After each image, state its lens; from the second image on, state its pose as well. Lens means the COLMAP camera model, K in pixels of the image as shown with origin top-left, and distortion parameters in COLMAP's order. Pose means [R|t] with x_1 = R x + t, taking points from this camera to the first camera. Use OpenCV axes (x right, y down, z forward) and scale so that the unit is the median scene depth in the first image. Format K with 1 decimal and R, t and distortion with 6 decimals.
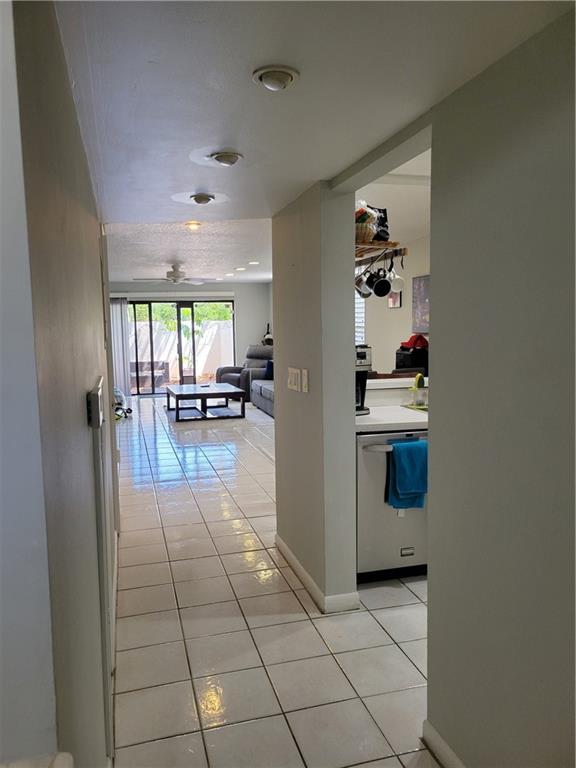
lens RADIAL K [[588.4, 0, 267.1], [0, 588.4, 384.2], [0, 0, 1]] dist [0.067992, -0.048496]
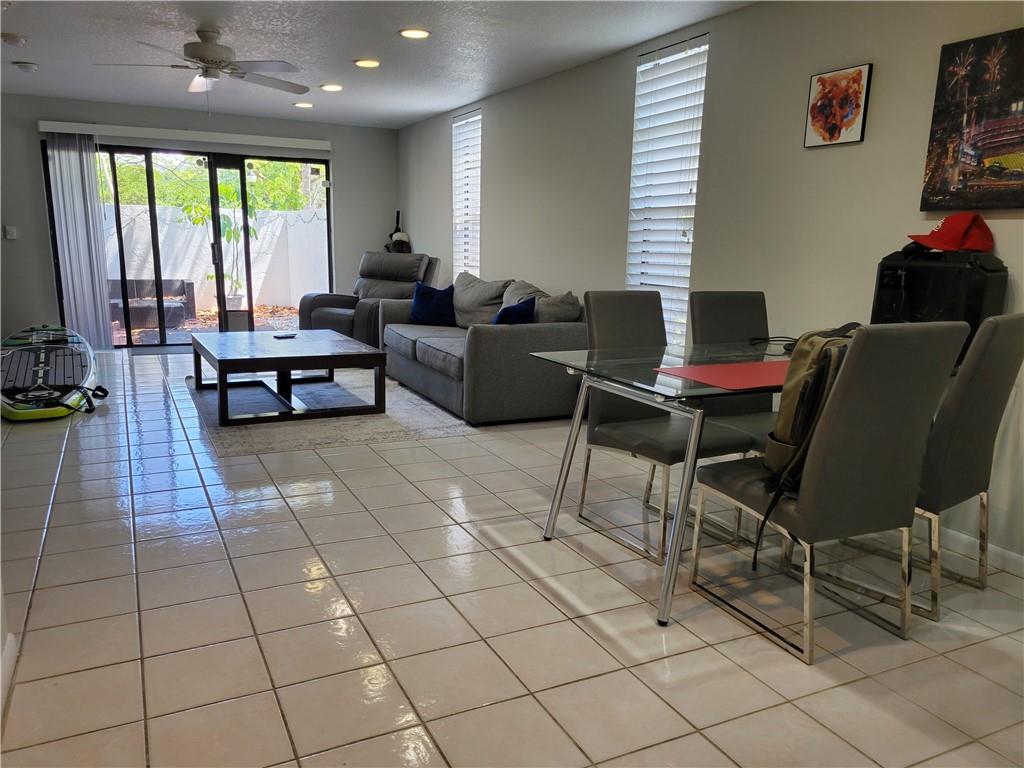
lens RADIAL K [[784.5, 0, 506.5], [0, 784.5, 408.3], [0, 0, 1]] dist [0.067992, -0.048496]
pose [[0.977834, -0.007216, 0.209256, -0.053324], [-0.016114, 0.993848, 0.109573, -0.008998], [-0.208759, -0.110516, 0.971703, 0.302307]]
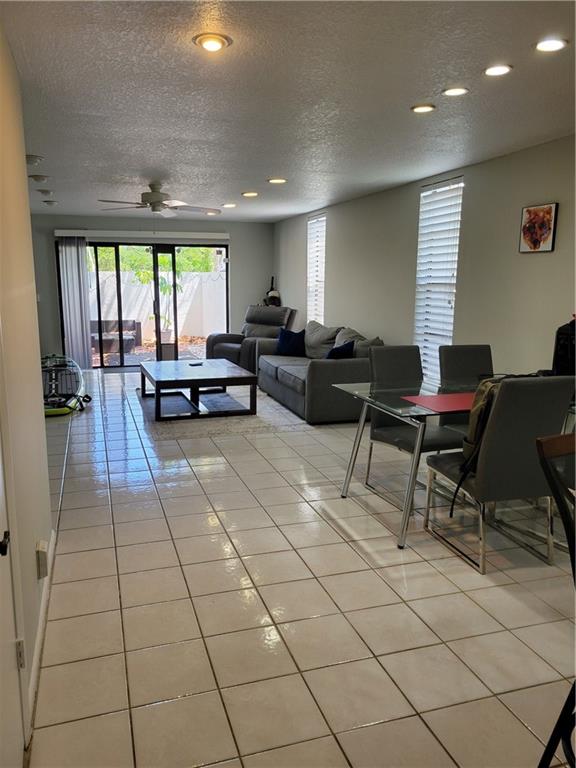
lens RADIAL K [[588.4, 0, 267.1], [0, 588.4, 384.2], [0, 0, 1]] dist [0.067992, -0.048496]
pose [[0.998644, 0.011724, 0.050730, -0.044630], [-0.015609, 0.996919, 0.076867, -0.023326], [-0.049673, -0.077555, 0.995750, 0.232629]]
